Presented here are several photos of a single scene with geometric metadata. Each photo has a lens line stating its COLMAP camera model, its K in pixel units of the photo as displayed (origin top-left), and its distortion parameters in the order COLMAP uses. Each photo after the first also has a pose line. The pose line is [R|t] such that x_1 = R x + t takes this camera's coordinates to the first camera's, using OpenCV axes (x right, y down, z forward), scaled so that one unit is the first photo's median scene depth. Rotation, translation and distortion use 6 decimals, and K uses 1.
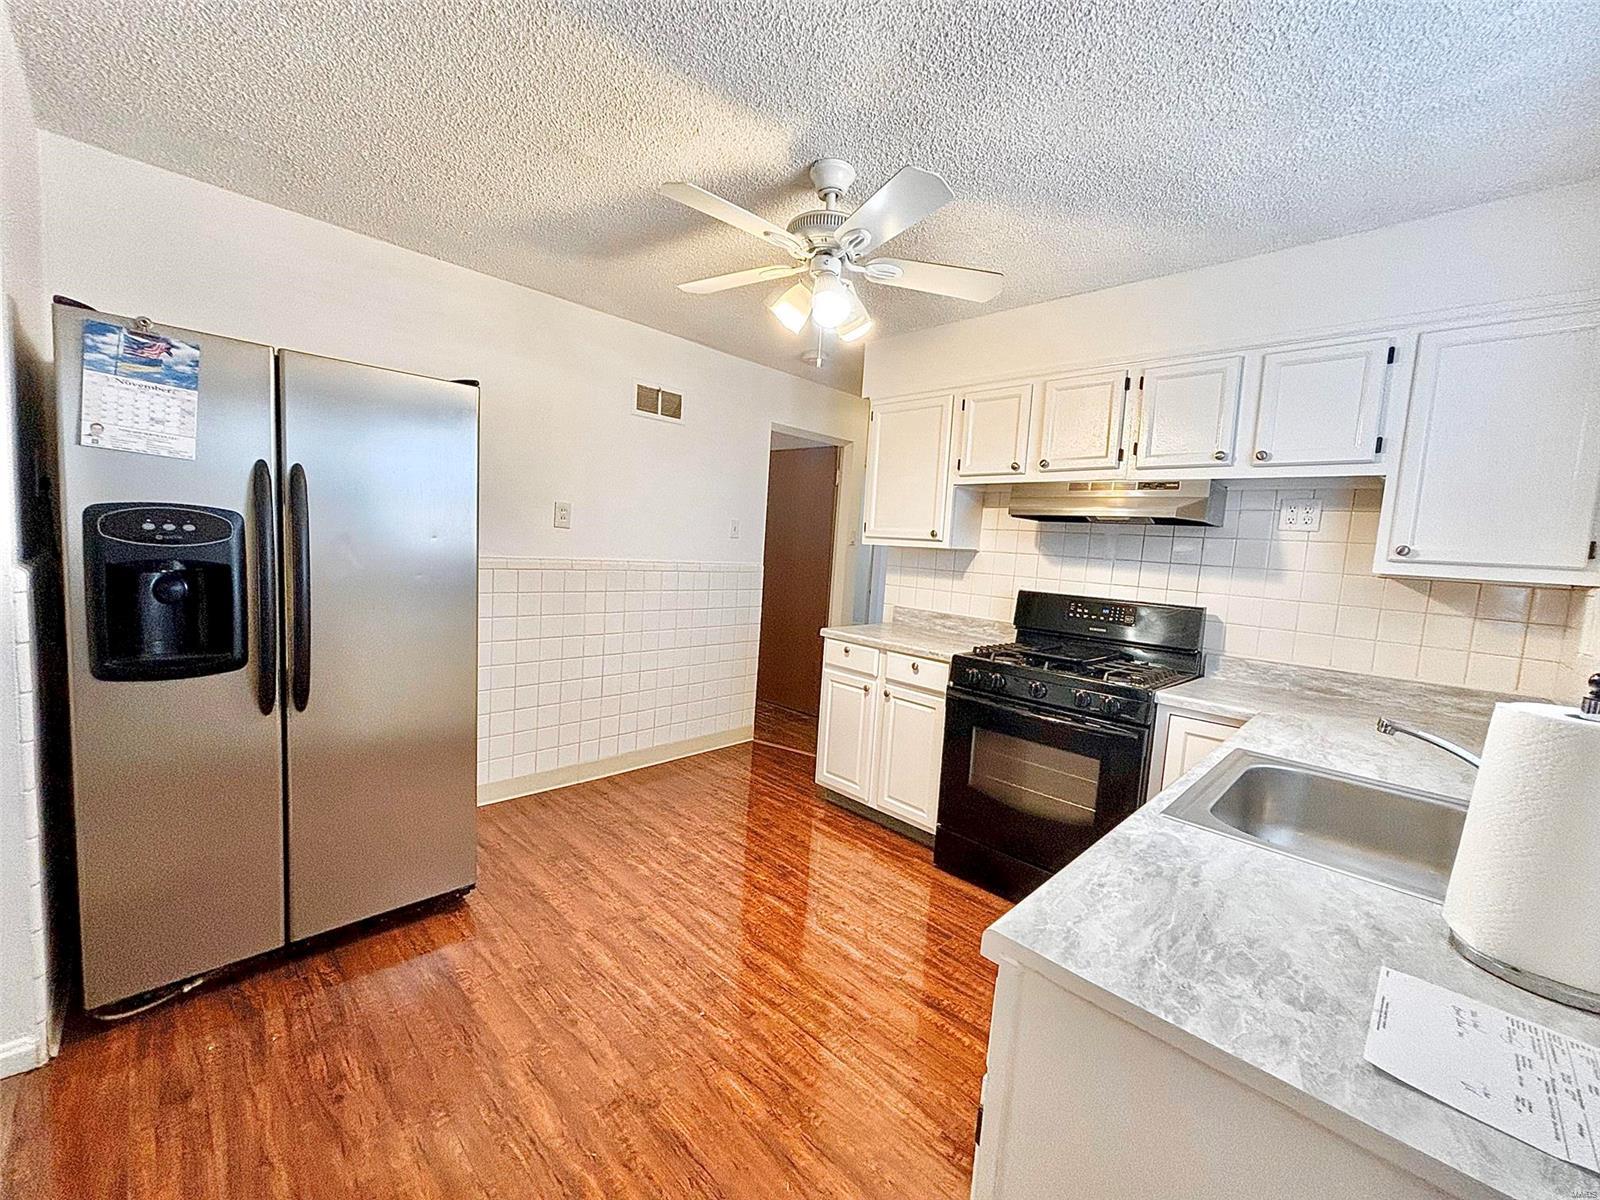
lens RADIAL K [[646.6, 0, 798.0], [0, 646.6, 599.4], [0, 0, 1]] dist [-0.000901, -0.001141]
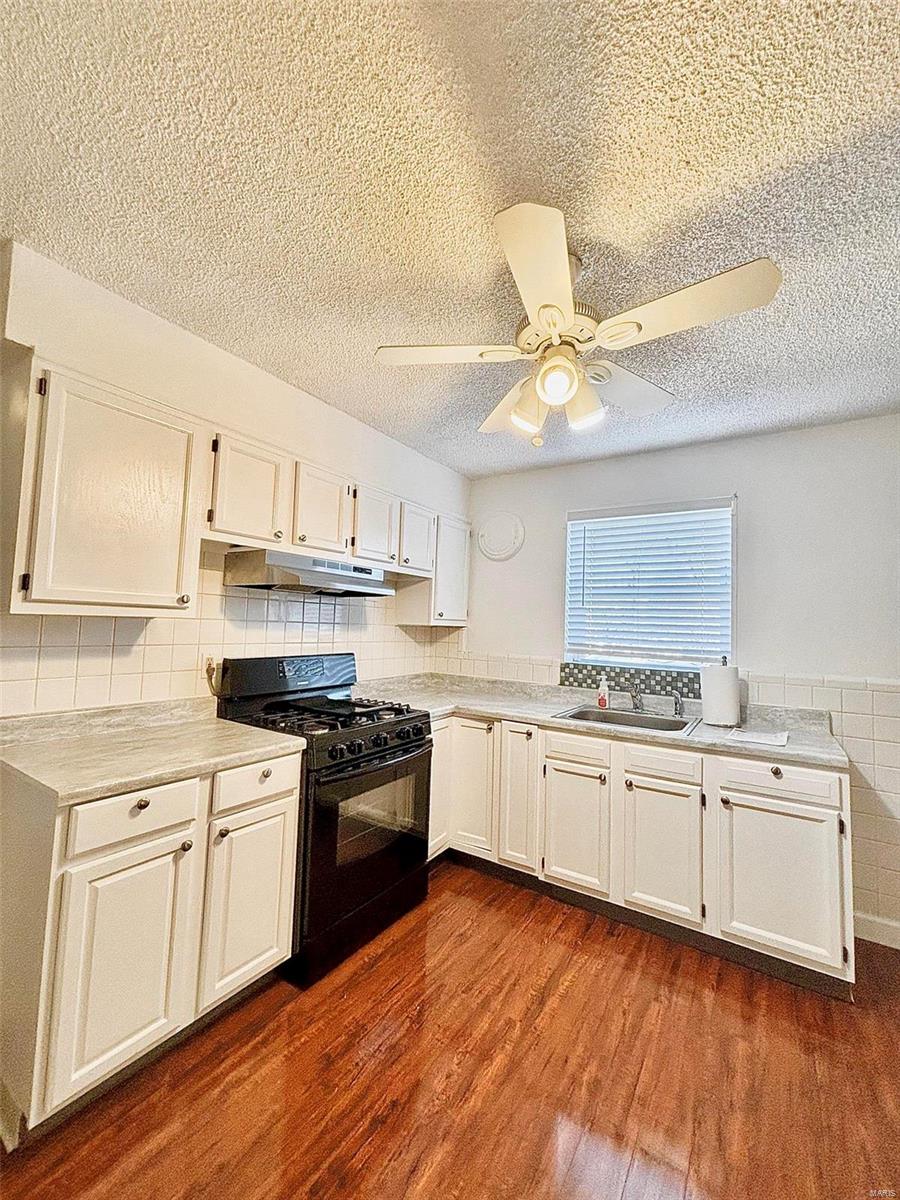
lens RADIAL K [[484.9, 0, 445.0], [0, 484.9, 597.1], [0, 0, 1]] dist [-0.000901, -0.001141]
pose [[-0.197965, -0.008275, 0.980174, -0.447272], [0.048940, 0.998634, 0.018315, -0.111530], [-0.978987, 0.051595, -0.197290, 0.910208]]
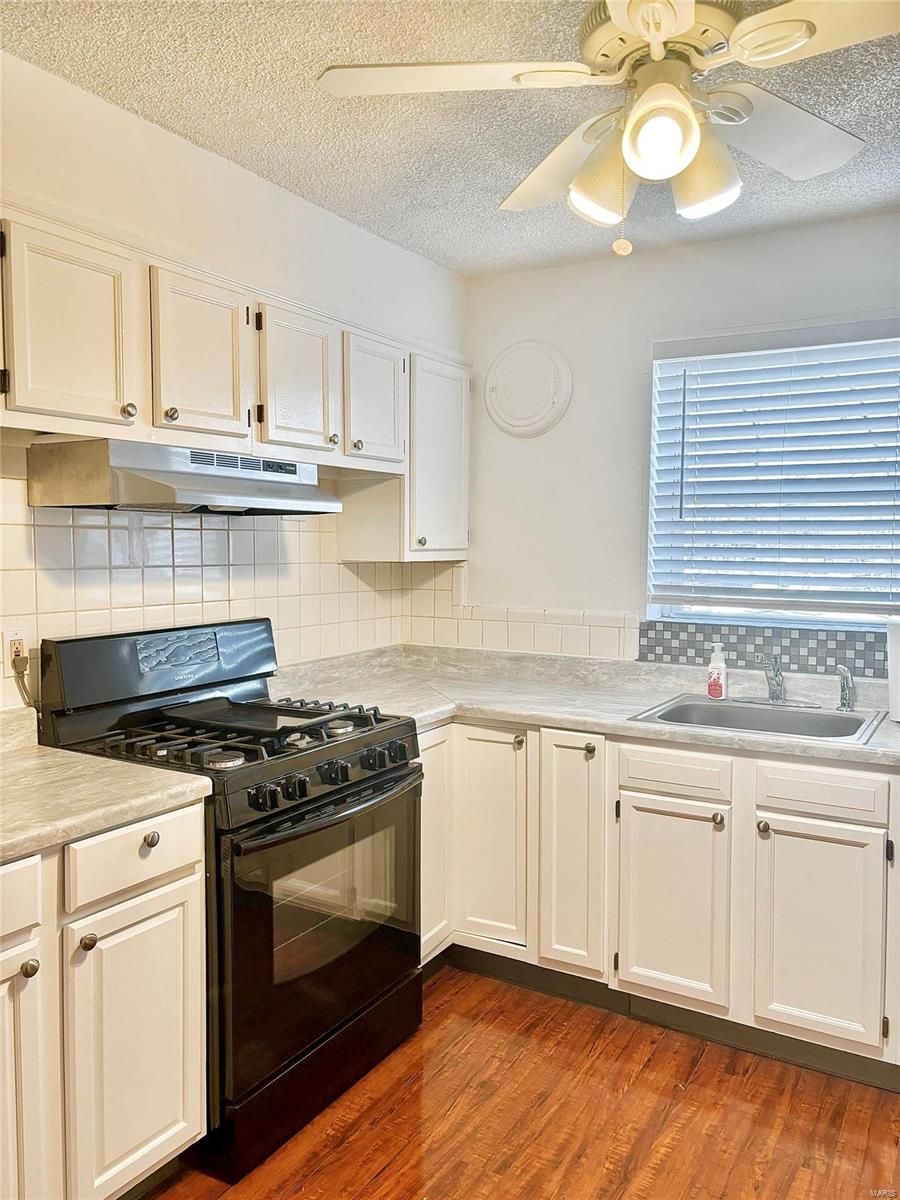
lens RADIAL K [[906.1, 0, 446.8], [0, 906.1, 602.6], [0, 0, 1]] dist [0.035968, -0.033765]
pose [[-0.240168, -0.120397, 0.963236, -0.473822], [0.075534, 0.986953, 0.142194, -0.137752], [-0.967788, 0.106908, -0.227940, 0.944814]]
